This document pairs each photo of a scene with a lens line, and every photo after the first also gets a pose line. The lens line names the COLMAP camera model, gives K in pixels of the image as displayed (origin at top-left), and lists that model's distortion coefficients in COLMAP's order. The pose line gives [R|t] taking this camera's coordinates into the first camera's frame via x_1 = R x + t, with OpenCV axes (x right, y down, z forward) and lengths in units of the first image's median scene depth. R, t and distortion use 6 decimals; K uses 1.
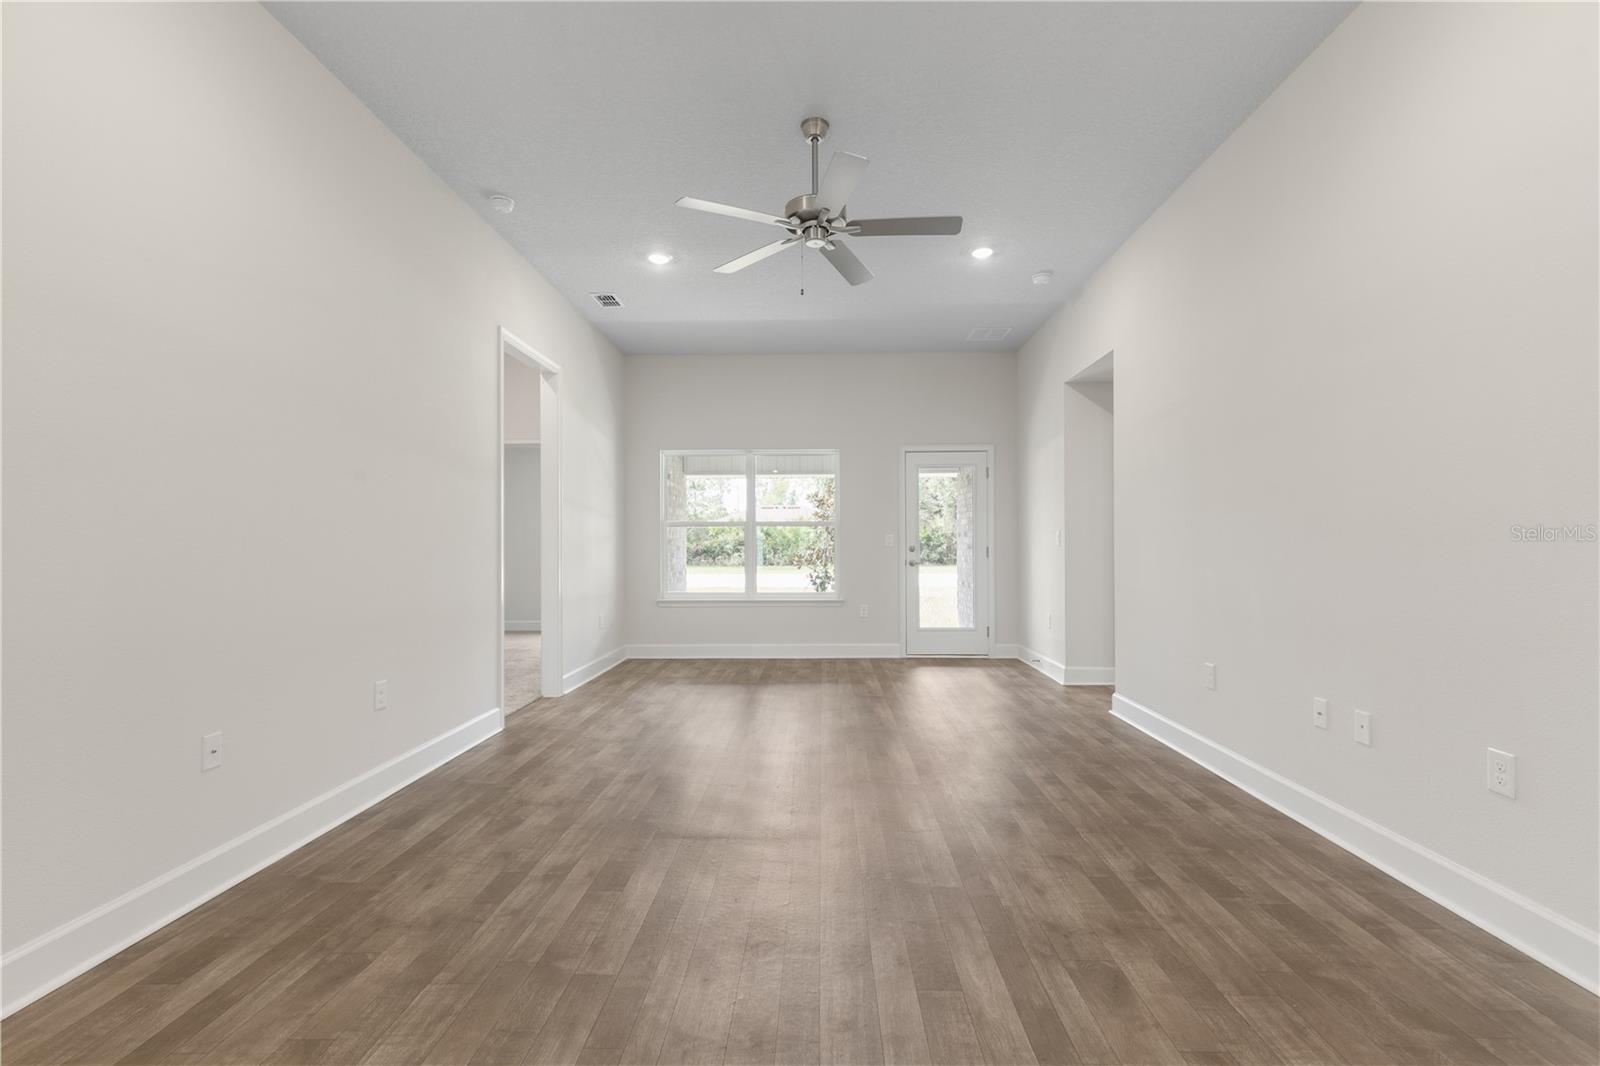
lens RADIAL K [[719.7, 0, 802.5], [0, 719.7, 543.4], [0, 0, 1]] dist [0.014750, -0.002245]
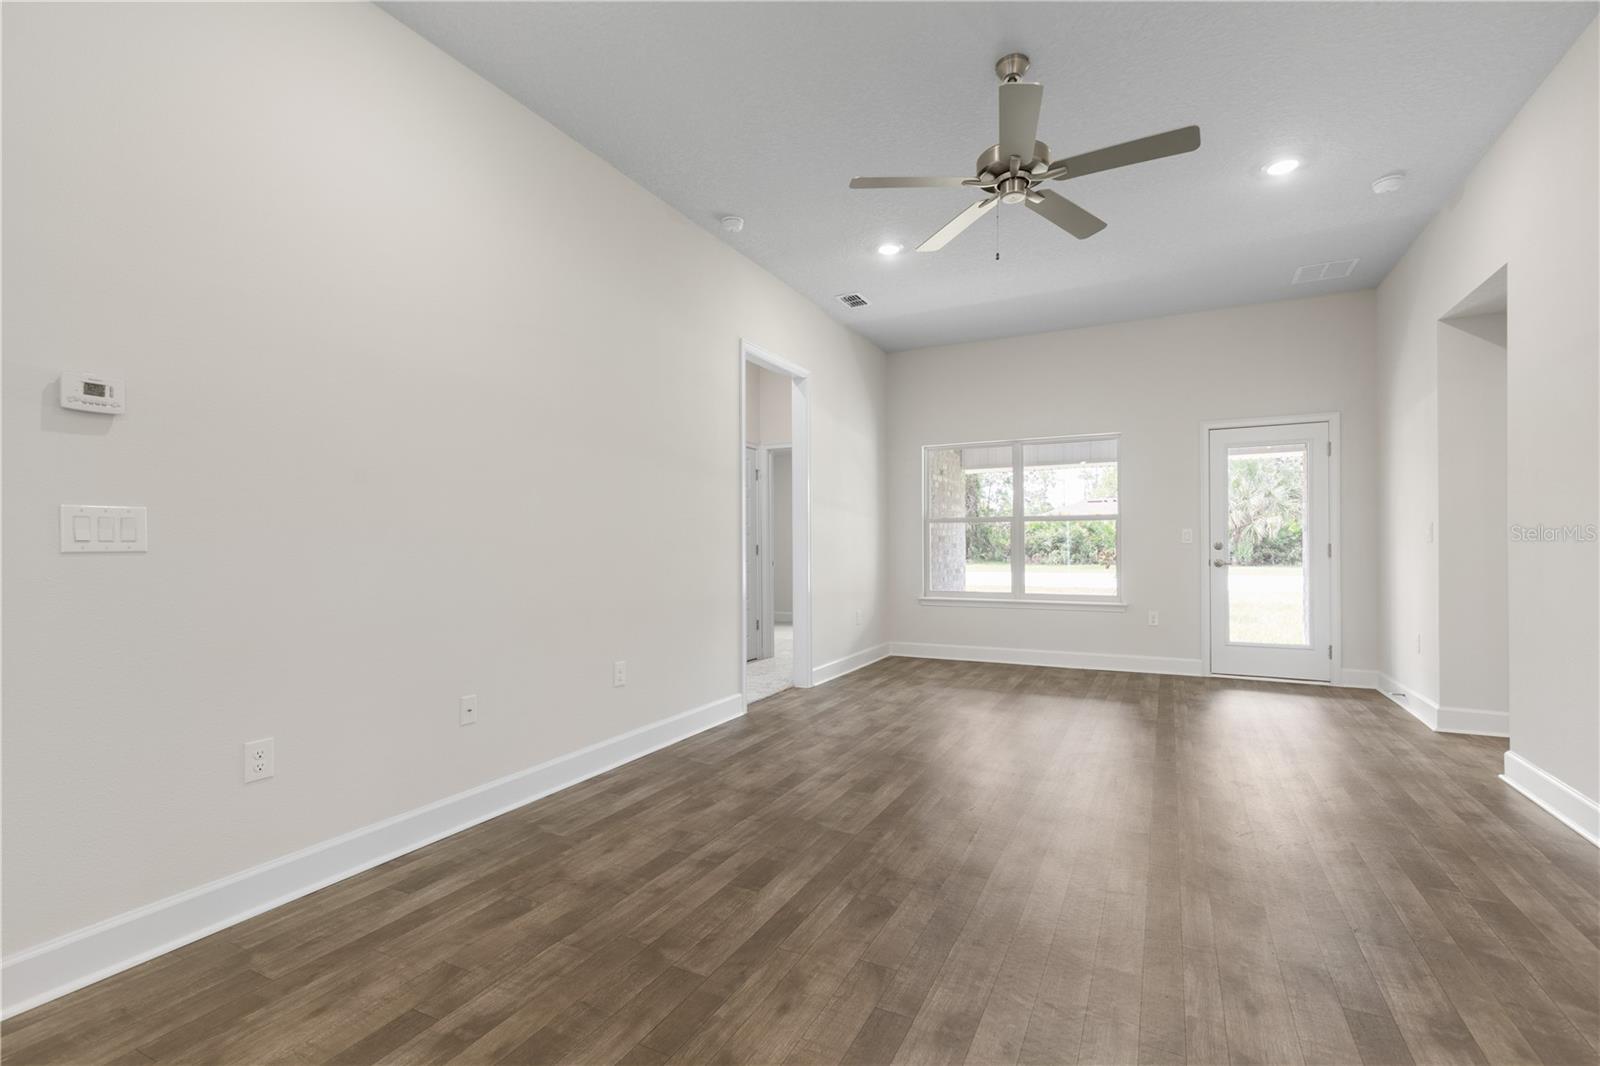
lens RADIAL K [[719.7, 0, 803.2], [0, 719.7, 542.8], [0, 0, 1]] dist [0.014750, -0.002245]
pose [[0.904792, -0.001842, -0.425849, 0.122852], [0.003188, 0.999992, 0.002448, 0.000622], [0.425841, -0.003572, 0.904791, 0.071280]]
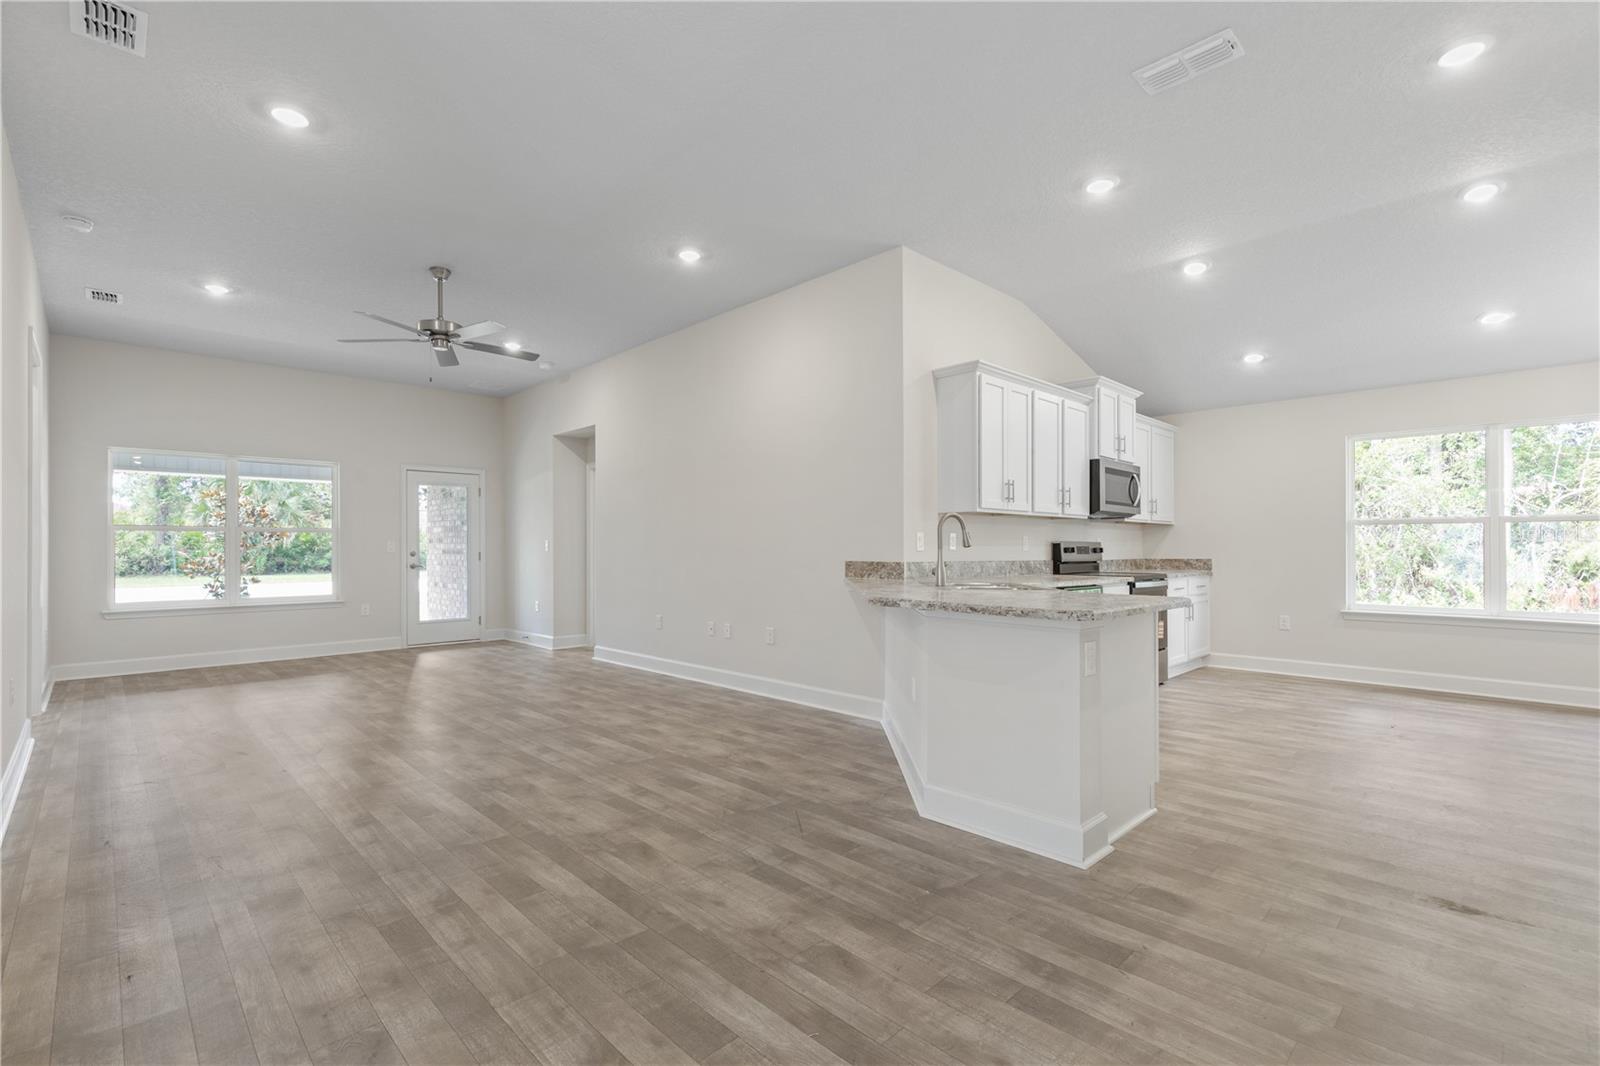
lens RADIAL K [[719.7, 0, 800.7], [0, 719.7, 544.1], [0, 0, 1]] dist [0.014750, -0.002245]
pose [[0.699934, 0.004182, 0.714195, -0.402052], [-0.000261, 0.999984, -0.005599, -0.002967], [-0.714208, 0.003732, 0.699924, -0.439782]]
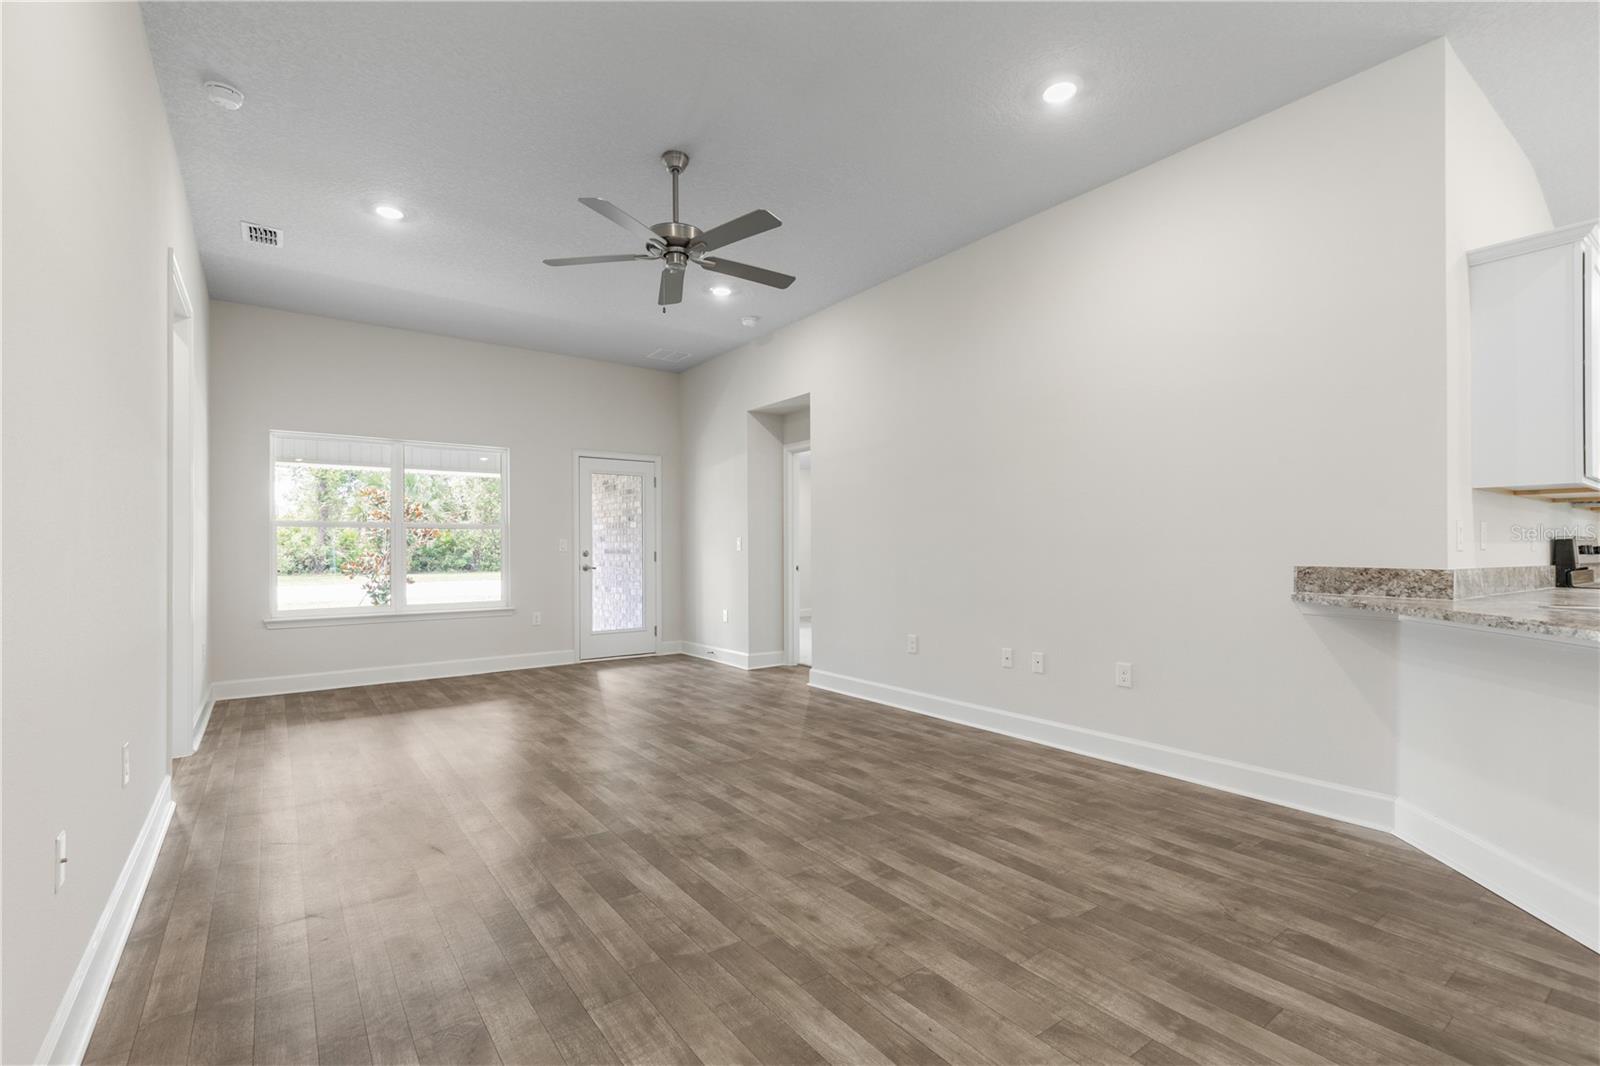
lens RADIAL K [[719.7, 0, 801.4], [0, 719.7, 547.2], [0, 0, 1]] dist [0.014750, -0.002245]
pose [[0.790452, 0.002187, 0.612520, -0.372284], [-0.001028, 0.999997, -0.002243, 0.000377], [-0.612523, 0.001143, 0.790452, 0.032737]]
